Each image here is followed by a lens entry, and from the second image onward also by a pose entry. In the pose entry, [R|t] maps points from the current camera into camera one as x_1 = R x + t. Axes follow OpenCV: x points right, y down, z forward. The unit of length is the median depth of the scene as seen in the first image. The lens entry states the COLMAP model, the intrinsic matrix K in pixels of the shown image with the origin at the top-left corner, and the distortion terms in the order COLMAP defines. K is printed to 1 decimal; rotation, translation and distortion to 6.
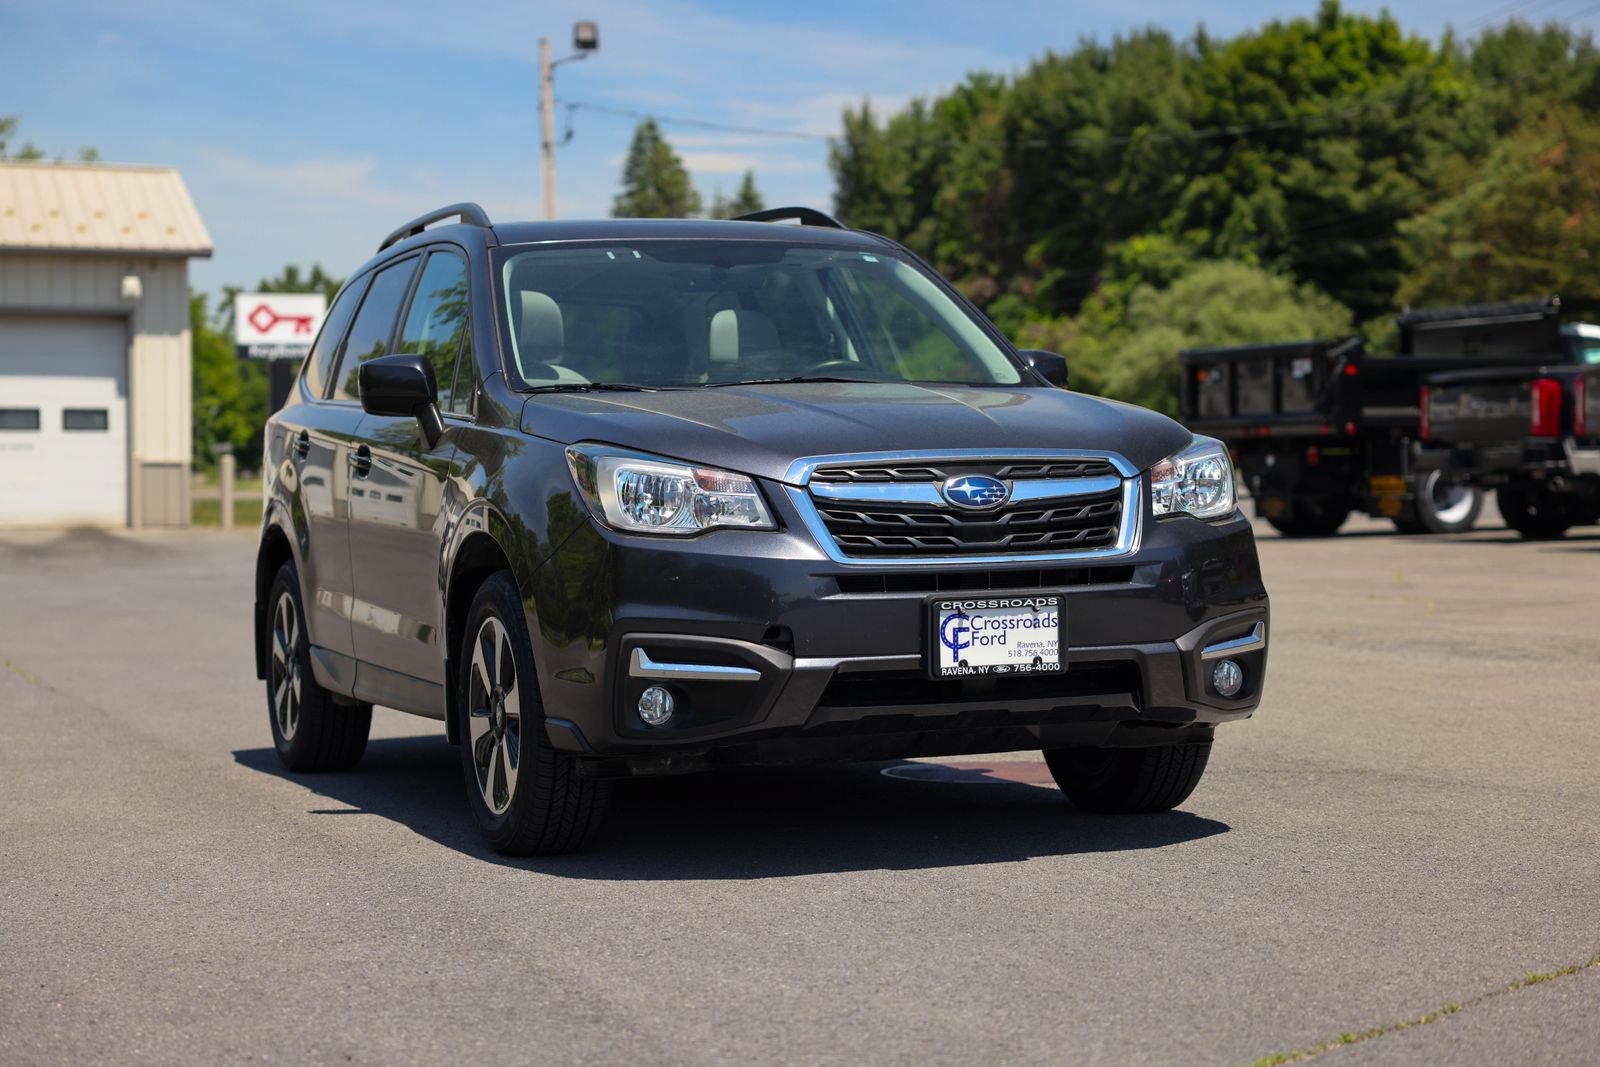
lens RADIAL K [[3081.7, 0, 796.9], [0, 3081.7, 530.0], [0, 0, 1]] dist [0.253301, 0.000000]
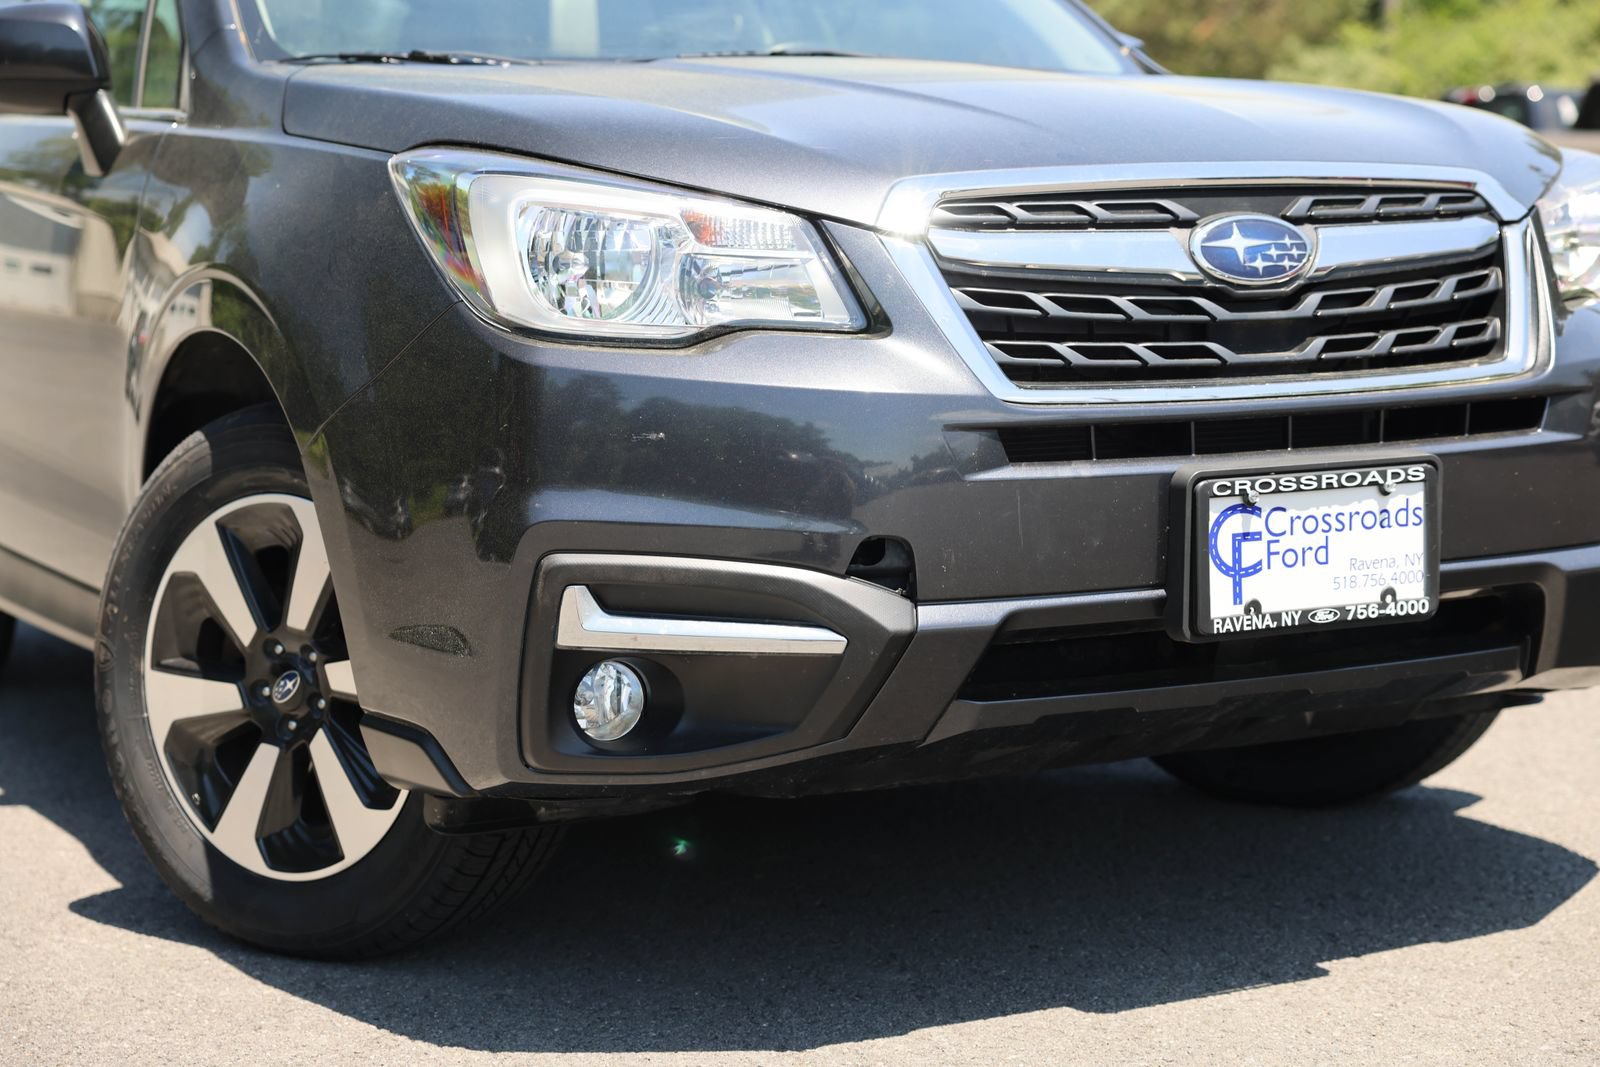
lens RADIAL K [[2666.4, 0, 809.1], [0, 2666.4, 537.6], [0, 0, 1]] dist [0.222128, 0.000000]
pose [[0.991250, -0.012697, 0.131387, -0.068027], [0.002231, 0.996832, 0.079503, -0.000910], [-0.131980, -0.078515, 0.988138, 0.586208]]
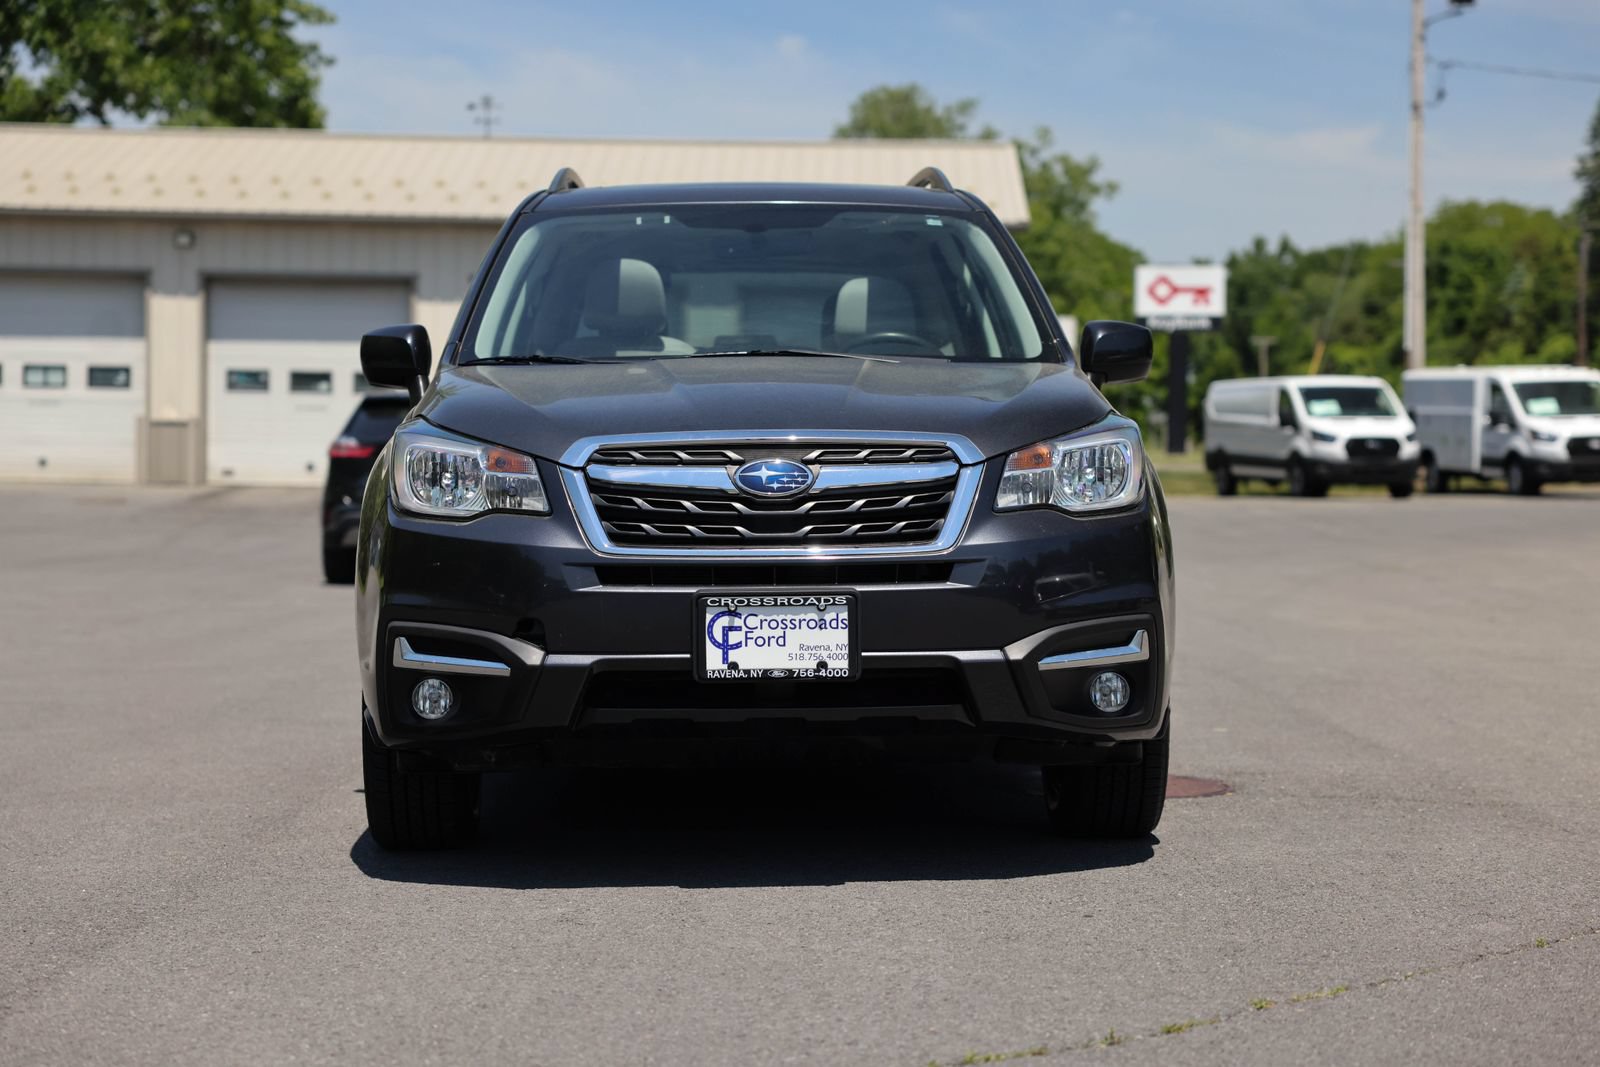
lens RADIAL K [[3081.7, 0, 801.5], [0, 3081.7, 530.7], [0, 0, 1]] dist [0.253301, 0.000000]
pose [[0.950981, 0.022863, -0.308404, 0.346315], [-0.019909, 0.999721, 0.012724, -0.008374], [0.308609, -0.005961, 0.951170, 0.139270]]
